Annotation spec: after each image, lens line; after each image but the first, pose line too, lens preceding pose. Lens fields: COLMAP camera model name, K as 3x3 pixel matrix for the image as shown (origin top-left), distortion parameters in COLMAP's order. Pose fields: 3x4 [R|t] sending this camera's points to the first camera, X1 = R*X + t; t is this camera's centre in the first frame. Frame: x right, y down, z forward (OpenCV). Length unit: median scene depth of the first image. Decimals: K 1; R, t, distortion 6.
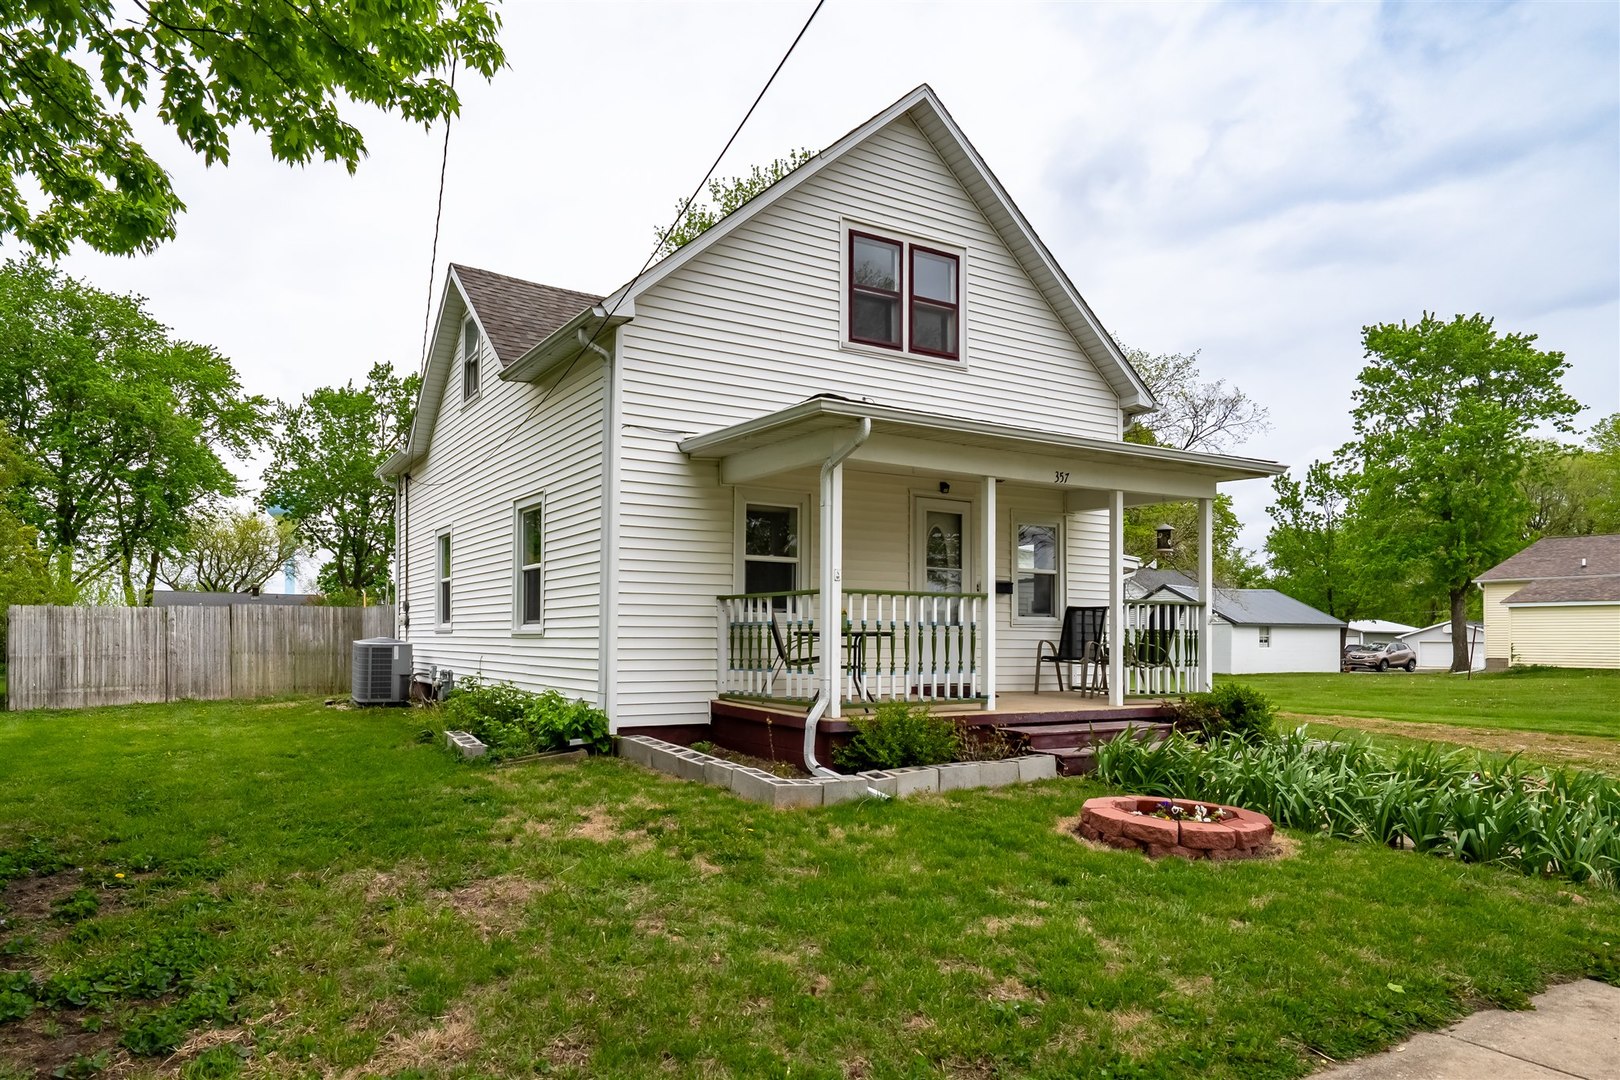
lens RADIAL K [[979.2, 0, 646.9], [0, 979.2, 637.2], [0, 0, 1]] dist [-0.003557, -0.000840]
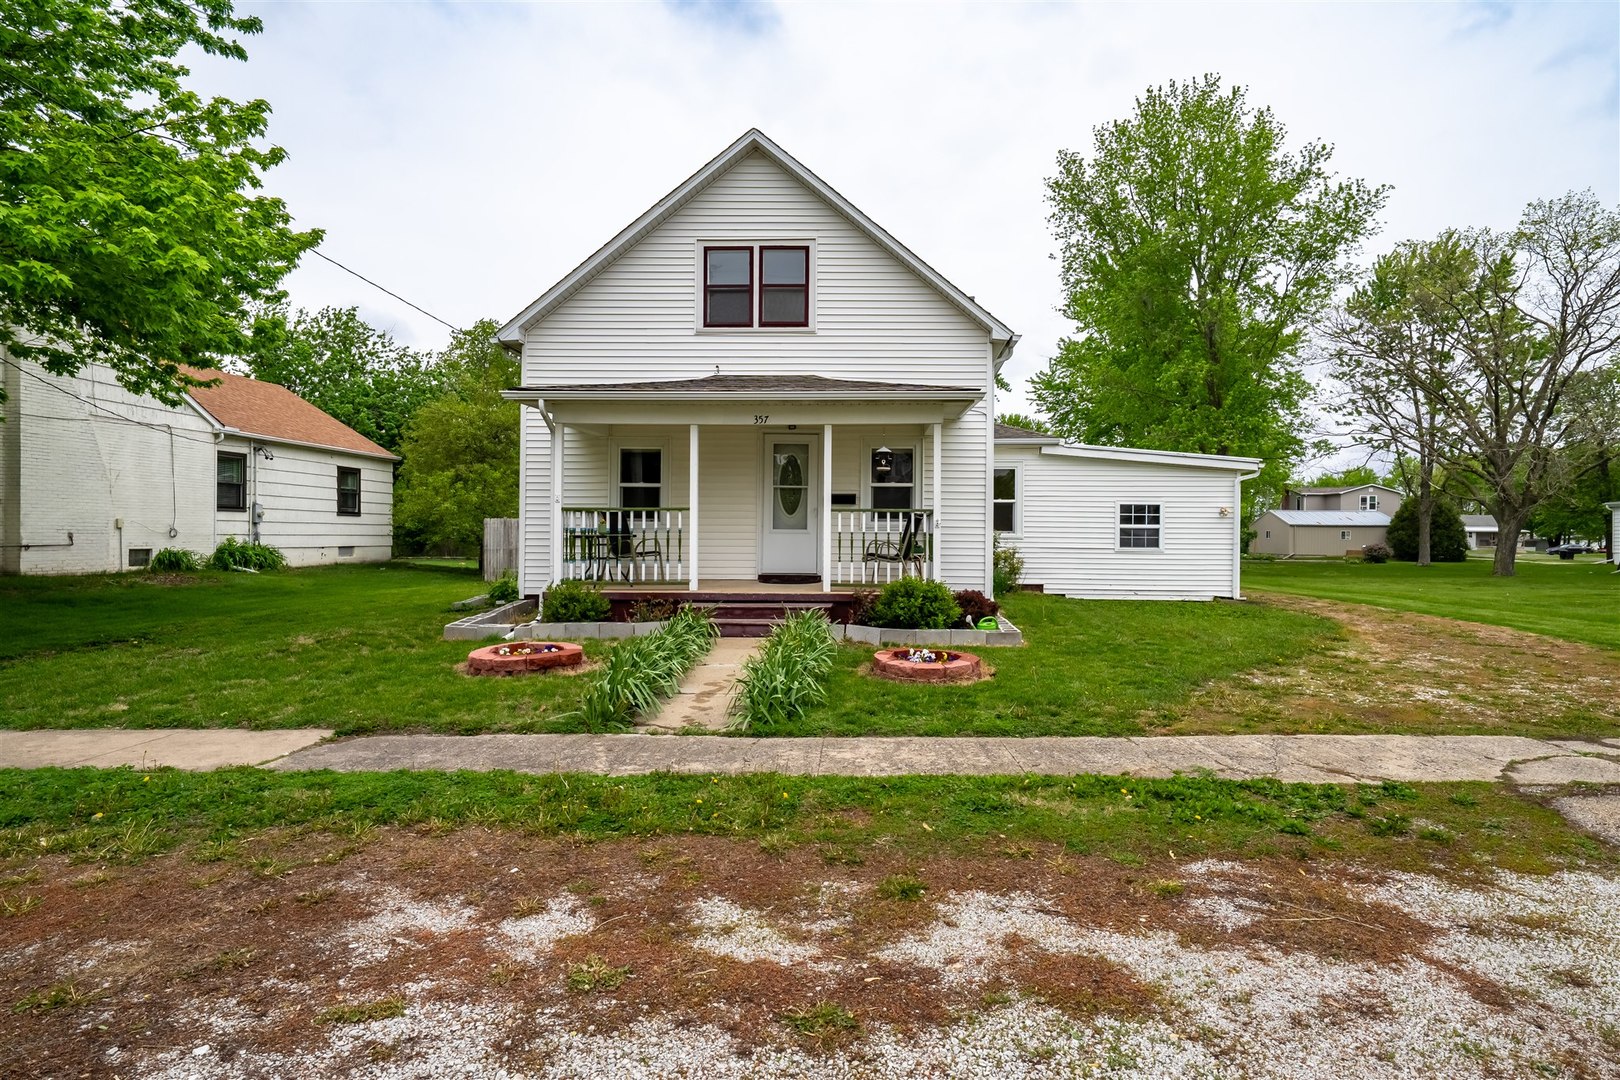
lens RADIAL K [[837.2, 0, 810.0], [0, 837.2, 540.0], [0, 0, 1]] dist [0.000149, 0.000093]
pose [[0.879945, 0.000833, -0.475075, 0.888235], [0.001181, 0.999992, 0.003940, -0.001840], [0.475074, -0.004028, 0.879937, 0.016077]]
